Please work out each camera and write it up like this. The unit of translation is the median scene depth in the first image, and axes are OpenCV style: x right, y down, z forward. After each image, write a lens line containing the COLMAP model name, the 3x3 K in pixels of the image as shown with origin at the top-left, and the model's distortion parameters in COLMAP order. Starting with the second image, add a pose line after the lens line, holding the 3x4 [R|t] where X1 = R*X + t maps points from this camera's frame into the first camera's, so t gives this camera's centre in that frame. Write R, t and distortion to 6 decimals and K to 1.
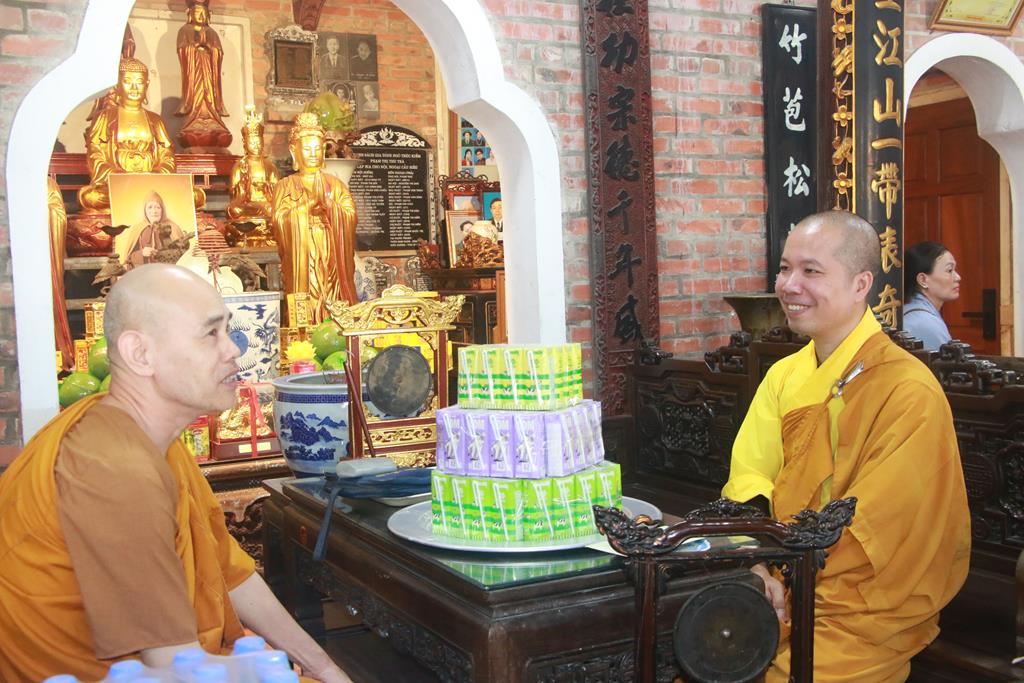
lens RADIAL K [[1116.2, 0, 512.0], [0, 1116.2, 341.5], [0, 0, 1]] dist [-0.015860, 0.020240]
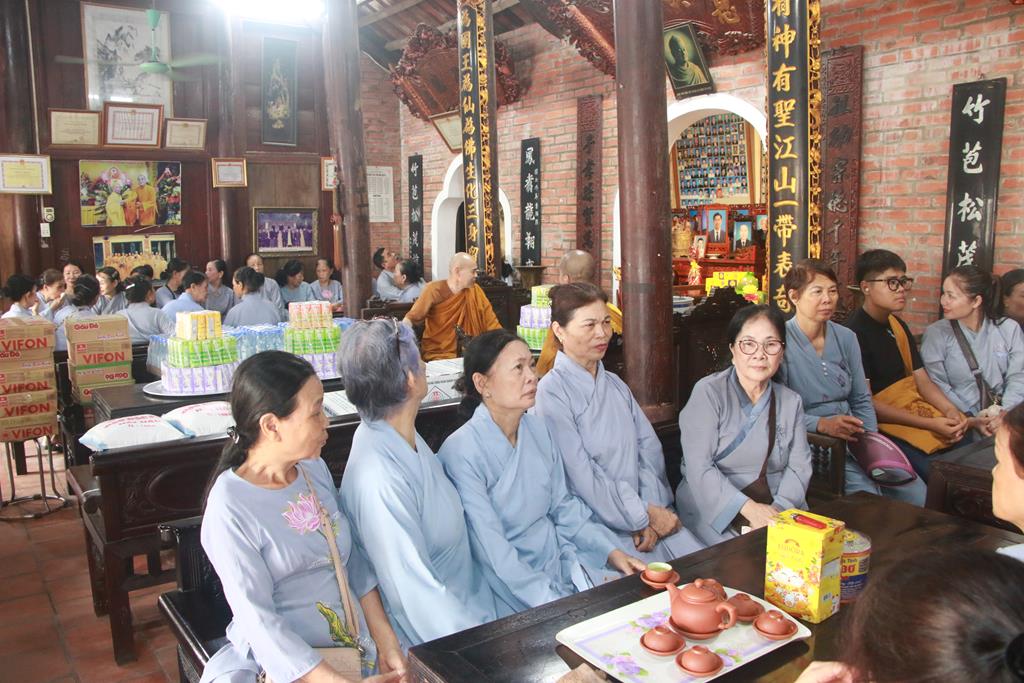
lens RADIAL K [[835.3, 0, 500.9], [0, 835.3, 340.8], [0, 0, 1]] dist [-0.182506, 0.169344]
pose [[0.124452, 0.168826, -0.977757, 1.213094], [-0.058859, 0.984939, 0.162575, -0.115080], [0.990478, 0.037317, 0.132514, 0.312589]]
